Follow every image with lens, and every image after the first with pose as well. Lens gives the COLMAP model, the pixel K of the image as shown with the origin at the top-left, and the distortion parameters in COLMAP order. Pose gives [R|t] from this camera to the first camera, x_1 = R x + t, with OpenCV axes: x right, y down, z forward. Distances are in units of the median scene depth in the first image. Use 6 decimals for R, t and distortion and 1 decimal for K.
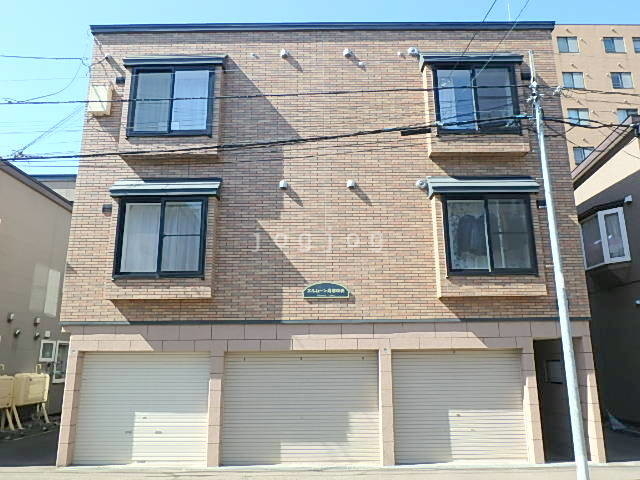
lens RADIAL K [[507.3, 0, 320.0], [0, 507.3, 240.0], [0, 0, 1]] dist [-0.056498, 0.001471]
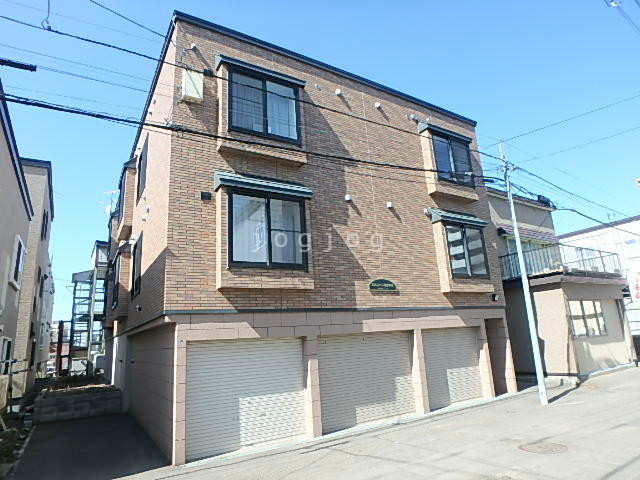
lens RADIAL K [[396.3, 0, 320.0], [0, 396.3, 240.0], [0, 0, 1]] dist [-0.079108, -0.000465]
pose [[0.847122, 0.090495, 0.523637, -0.666106], [-0.077254, 0.995897, -0.047133, 0.045805], [-0.525753, -0.000526, 0.850637, 0.231321]]
